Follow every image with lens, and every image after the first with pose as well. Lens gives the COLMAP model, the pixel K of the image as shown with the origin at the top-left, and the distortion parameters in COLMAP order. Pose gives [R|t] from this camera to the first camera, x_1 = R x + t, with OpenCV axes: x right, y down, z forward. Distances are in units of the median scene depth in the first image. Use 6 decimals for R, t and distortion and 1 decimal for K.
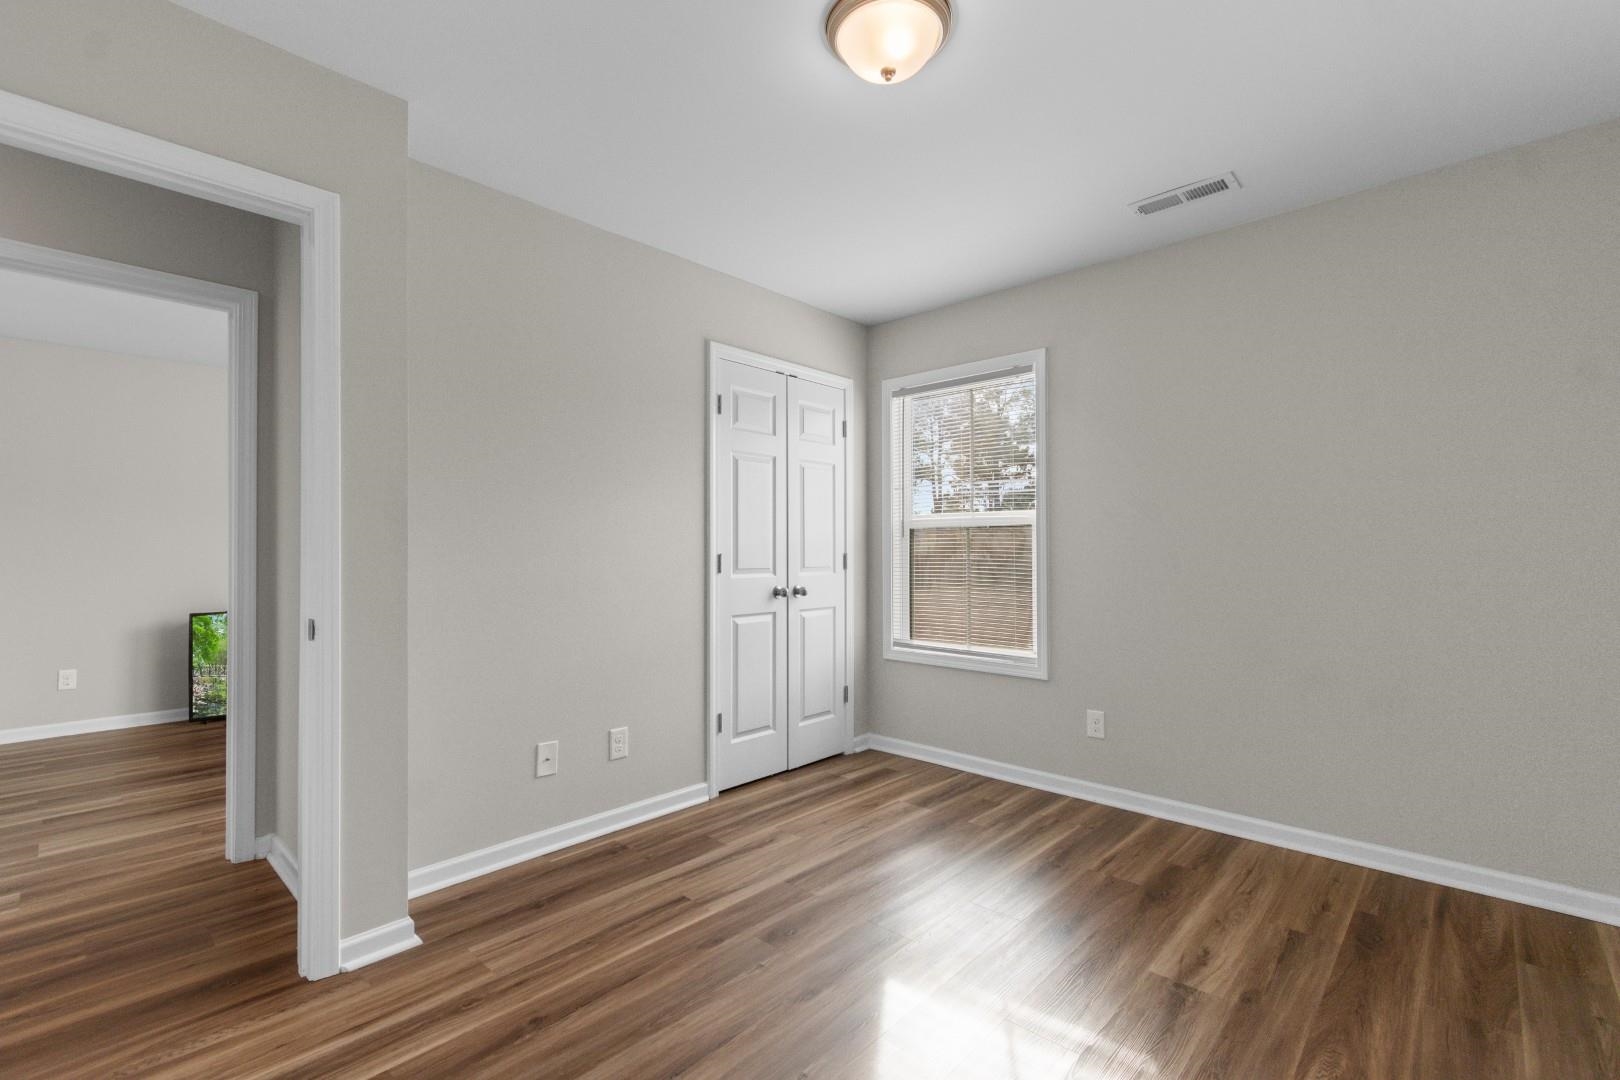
lens RADIAL K [[720.6, 0, 798.7], [0, 720.6, 553.9], [0, 0, 1]] dist [0.000507, -0.000750]
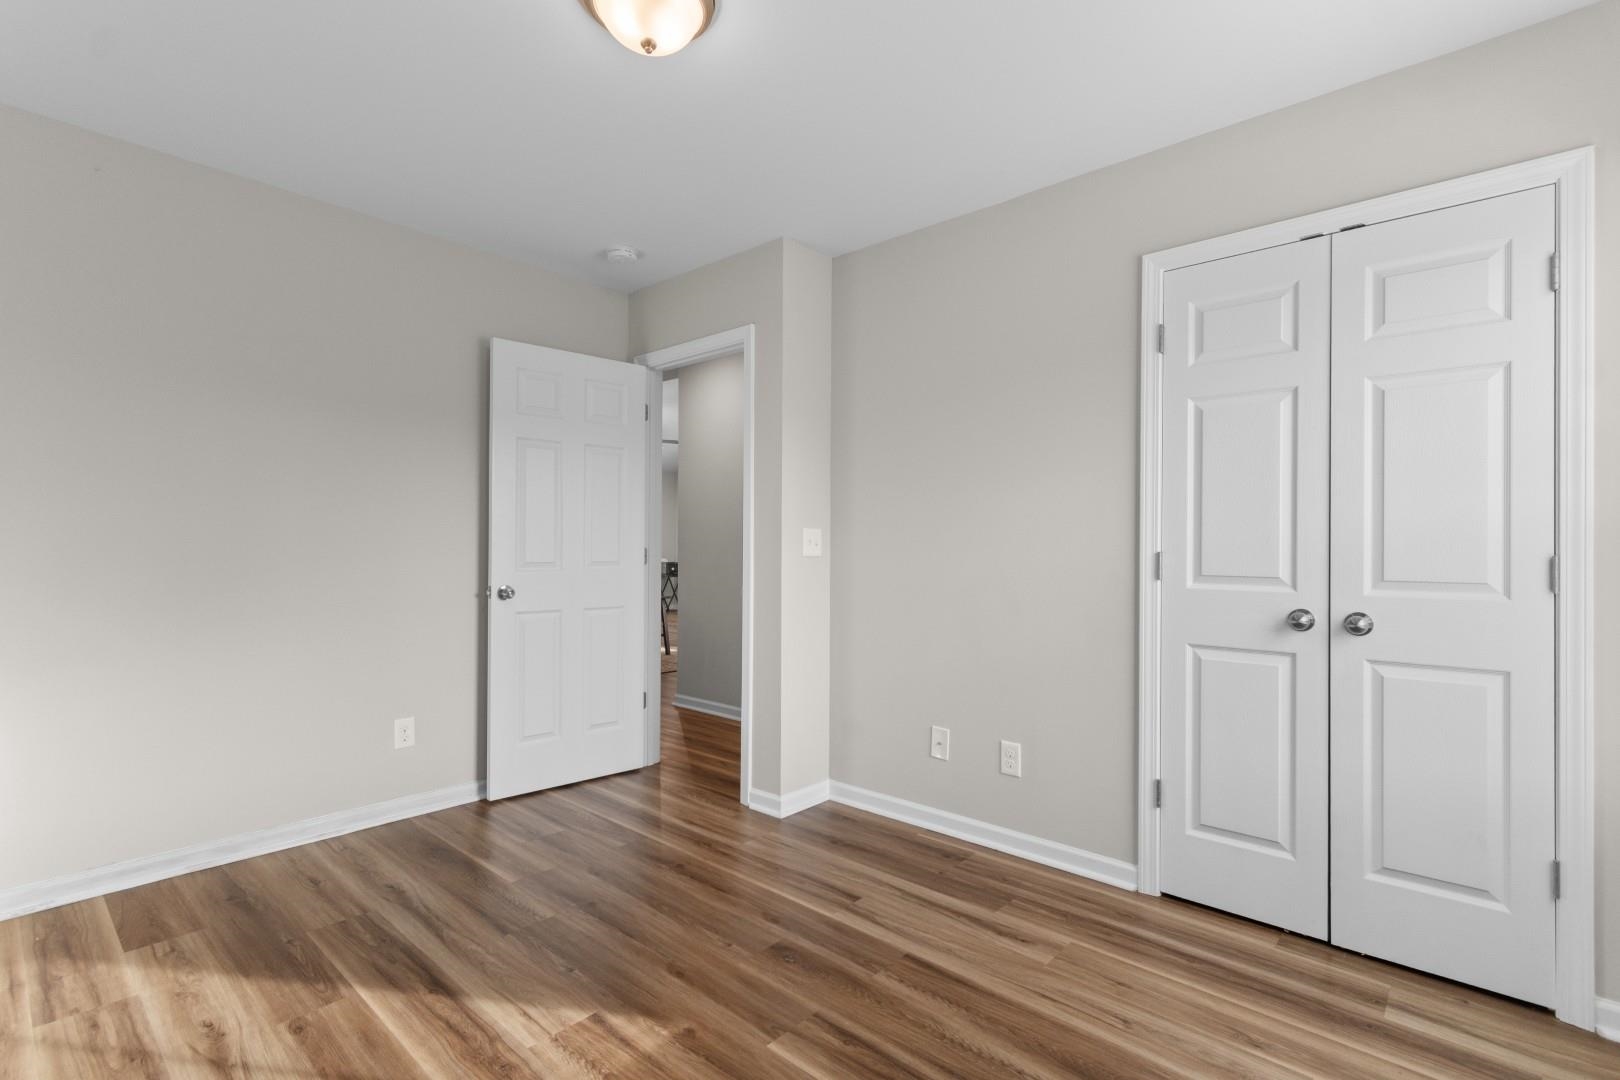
lens RADIAL K [[720.6, 0, 798.7], [0, 720.6, 553.9], [0, 0, 1]] dist [0.000507, -0.000750]
pose [[0.031306, 0.011026, -0.999449, 0.596887], [-0.012291, 0.999868, 0.010646, -0.001443], [0.999434, 0.011951, 0.031438, 0.647208]]
